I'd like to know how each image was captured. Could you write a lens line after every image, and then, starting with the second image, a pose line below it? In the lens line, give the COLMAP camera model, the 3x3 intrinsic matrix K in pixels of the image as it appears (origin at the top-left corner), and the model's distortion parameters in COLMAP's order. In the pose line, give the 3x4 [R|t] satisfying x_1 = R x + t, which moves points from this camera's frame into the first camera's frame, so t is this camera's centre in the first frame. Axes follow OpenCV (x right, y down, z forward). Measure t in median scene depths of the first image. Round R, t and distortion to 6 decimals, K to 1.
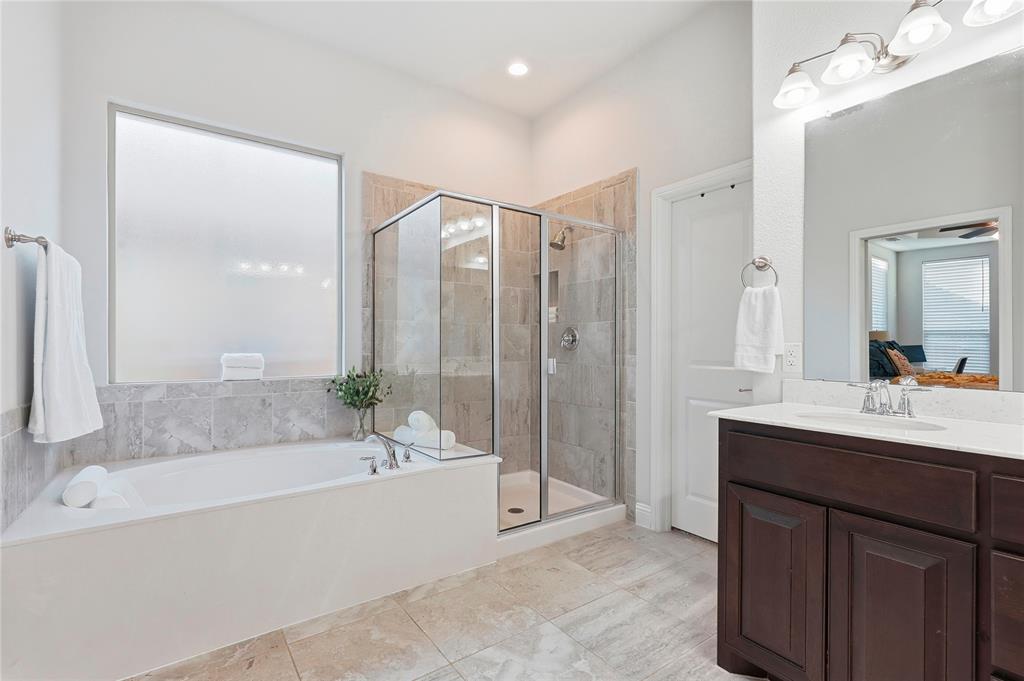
lens RADIAL K [[466.4, 0, 510.7], [0, 466.4, 342.3], [0, 0, 1]] dist [0.000533, 0.001636]
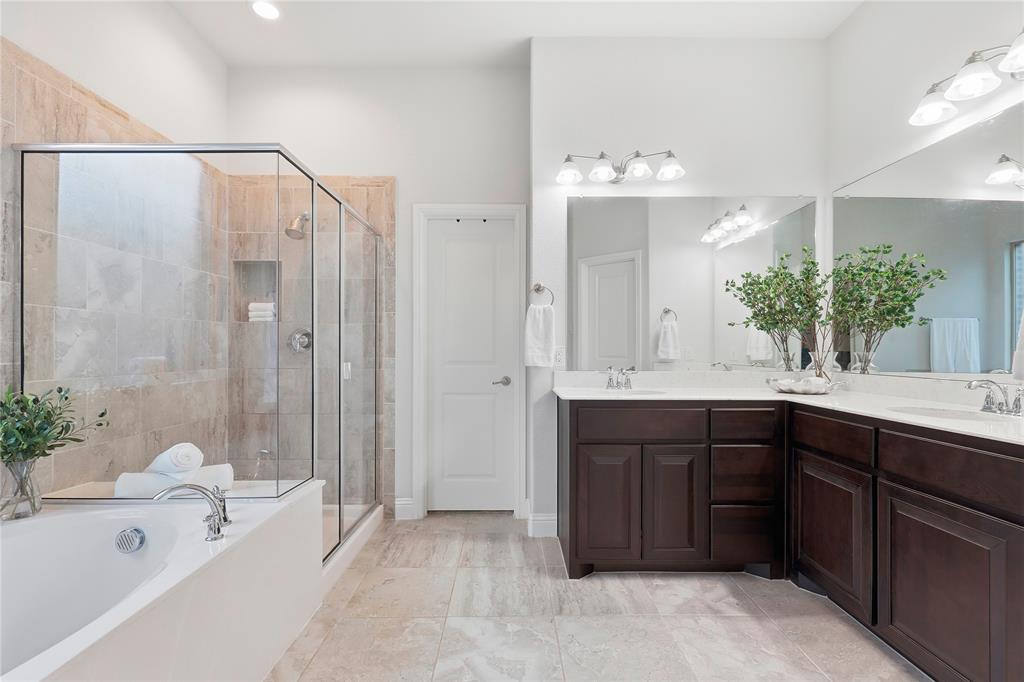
lens RADIAL K [[466.4, 0, 508.3], [0, 466.4, 346.5], [0, 0, 1]] dist [0.000533, 0.001636]
pose [[0.582309, 0.002932, 0.812962, -0.443516], [-0.002895, 0.999995, -0.001533, 0.004391], [-0.812962, -0.001461, 0.582314, 0.196154]]
